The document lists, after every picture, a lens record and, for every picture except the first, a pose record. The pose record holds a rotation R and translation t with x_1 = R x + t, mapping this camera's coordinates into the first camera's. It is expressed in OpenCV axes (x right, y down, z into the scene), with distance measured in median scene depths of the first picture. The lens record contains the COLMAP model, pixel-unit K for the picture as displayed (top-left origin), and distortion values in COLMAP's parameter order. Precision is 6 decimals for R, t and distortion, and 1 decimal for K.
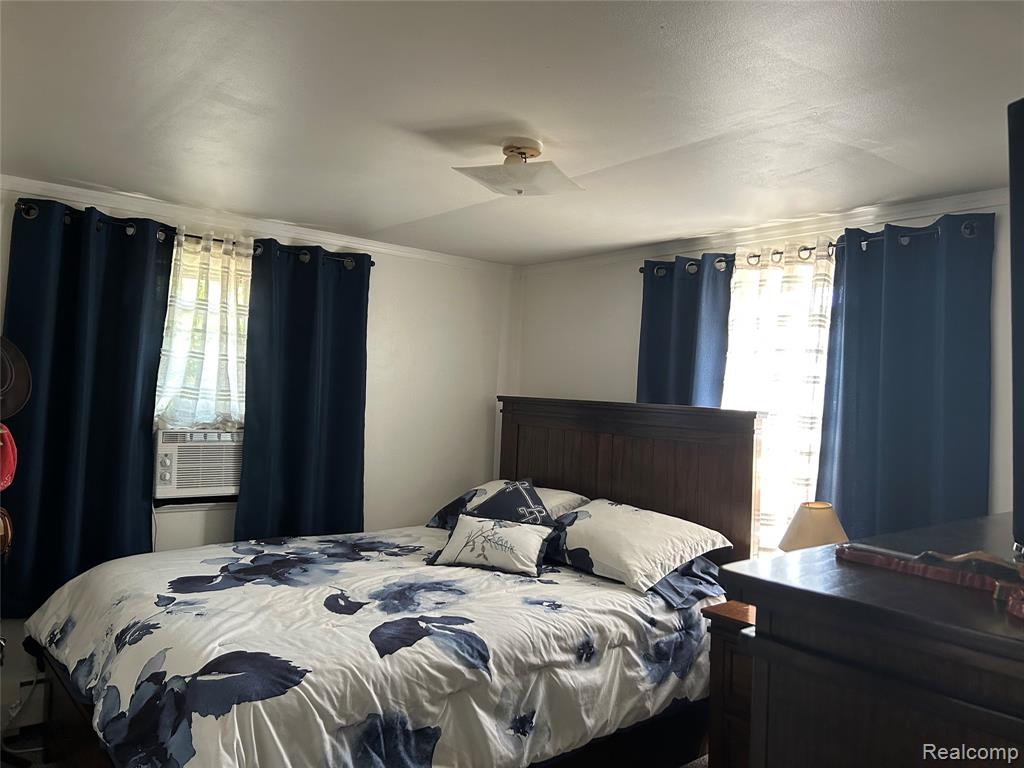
lens RADIAL K [[770.2, 0, 515.3], [0, 770.2, 381.1], [0, 0, 1]] dist [0.059300, -0.058916]
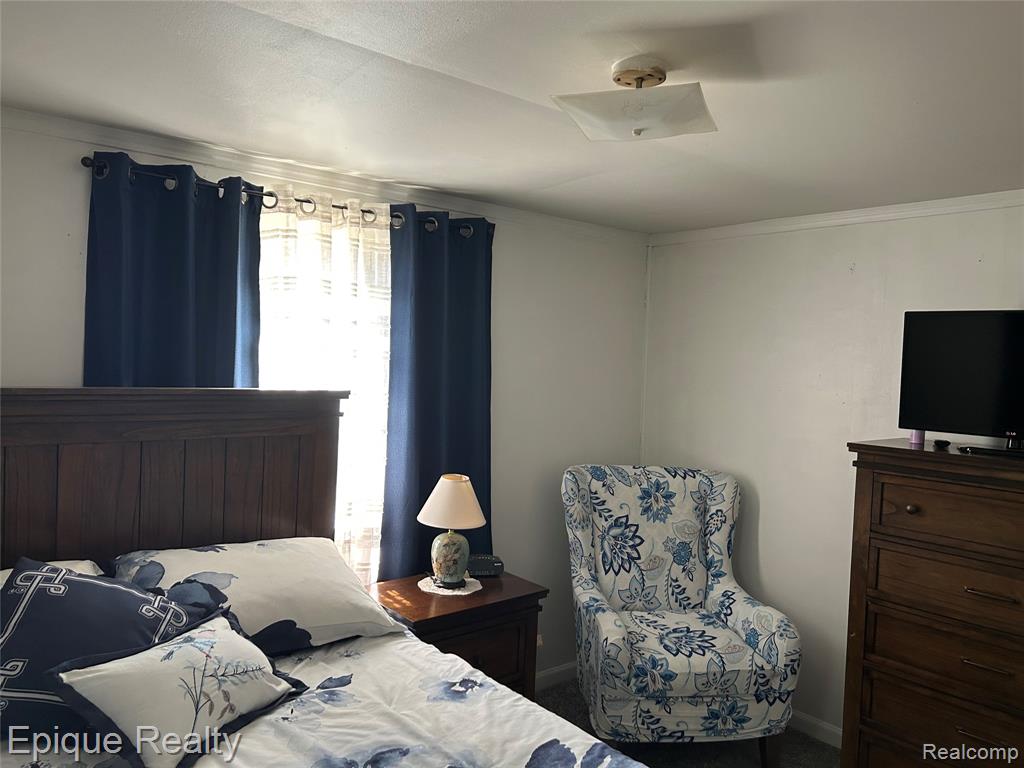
lens RADIAL K [[770.2, 0, 507.6], [0, 770.2, 387.1], [0, 0, 1]] dist [0.059300, -0.058916]
pose [[-0.021398, -0.078412, 0.996691, -0.659035], [-0.046737, 0.995908, 0.077347, -0.048163], [-0.998678, -0.044927, -0.024976, 0.988084]]
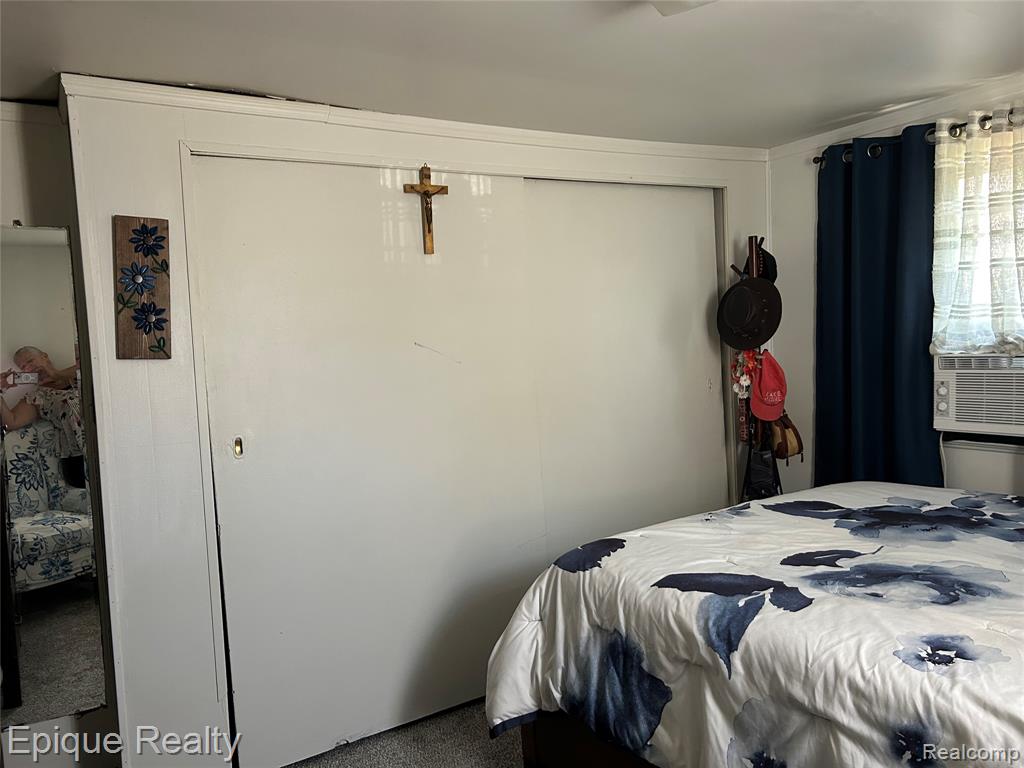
lens RADIAL K [[770.2, 0, 506.8], [0, 770.2, 378.2], [0, 0, 1]] dist [0.059300, -0.058916]
pose [[-0.124365, 0.009380, -0.992192, 0.630452], [0.059085, 0.998251, 0.002032, 0.073568], [0.990476, -0.058371, -0.124702, 0.773126]]
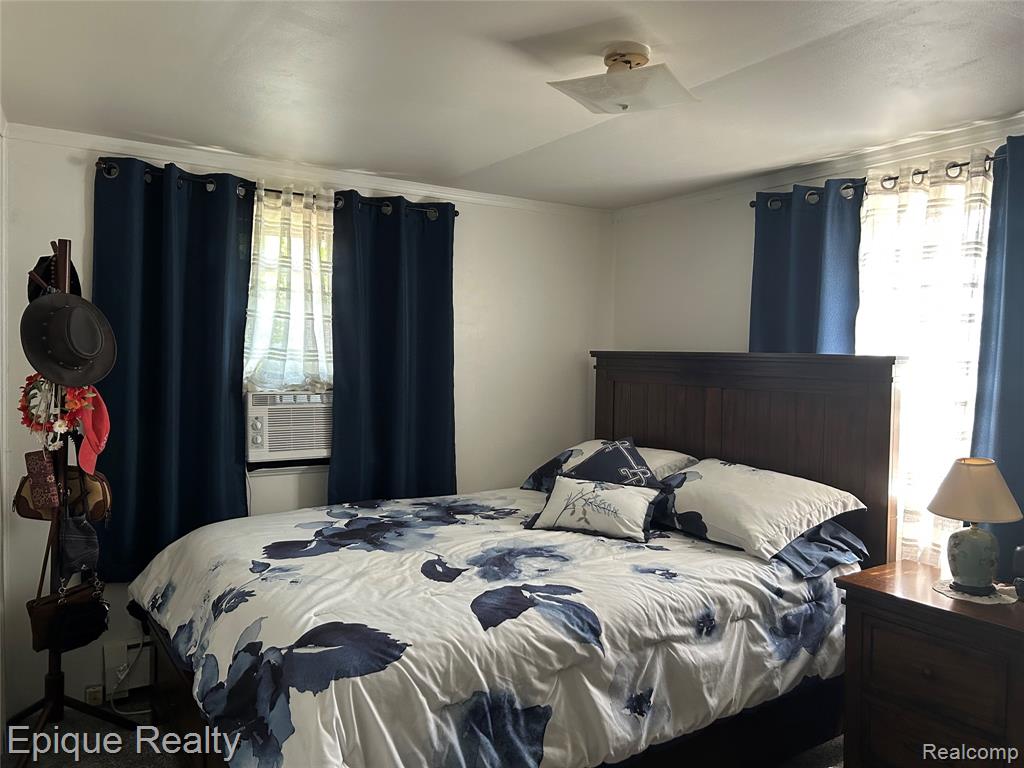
lens RADIAL K [[770.2, 0, 509.7], [0, 770.2, 390.3], [0, 0, 1]] dist [0.059300, -0.058916]
pose [[0.993120, -0.021705, -0.115072, -0.025516], [0.028644, 0.997847, 0.058996, 0.015097], [0.113544, -0.061886, 0.991604, 0.089453]]
